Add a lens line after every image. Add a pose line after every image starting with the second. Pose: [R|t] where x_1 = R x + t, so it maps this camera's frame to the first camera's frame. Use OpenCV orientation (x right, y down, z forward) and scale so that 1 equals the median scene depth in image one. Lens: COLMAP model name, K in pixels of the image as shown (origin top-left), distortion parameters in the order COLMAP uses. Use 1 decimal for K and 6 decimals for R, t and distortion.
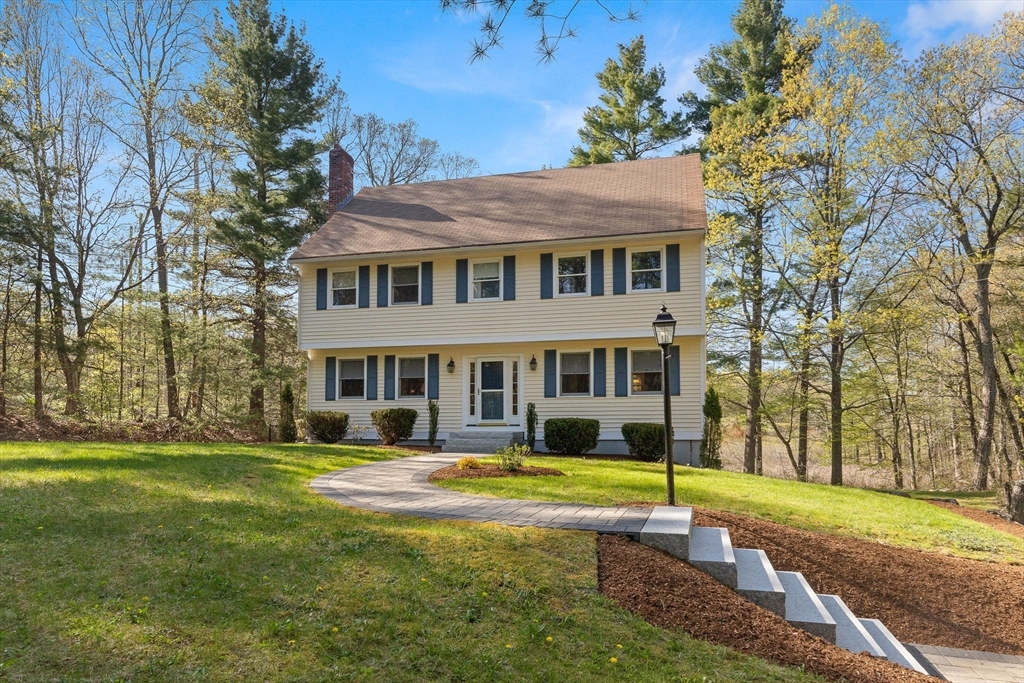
lens RADIAL K [[630.7, 0, 512.0], [0, 630.7, 341.5], [0, 0, 1]] dist [0.003429, 0.000709]
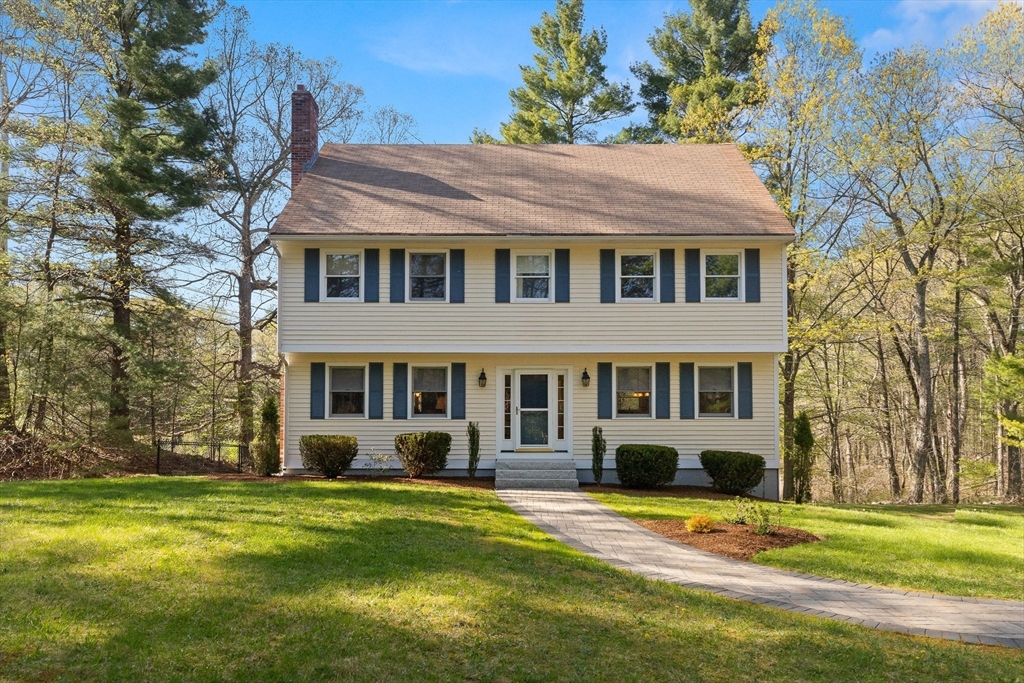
lens RADIAL K [[720.8, 0, 516.5], [0, 720.8, 341.4], [0, 0, 1]] dist [0.007186, 0.002152]
pose [[0.969260, 0.030029, 0.244199, -0.283741], [-0.035197, 0.999239, 0.016825, -0.026826], [-0.243508, -0.024903, 0.969579, 0.084835]]
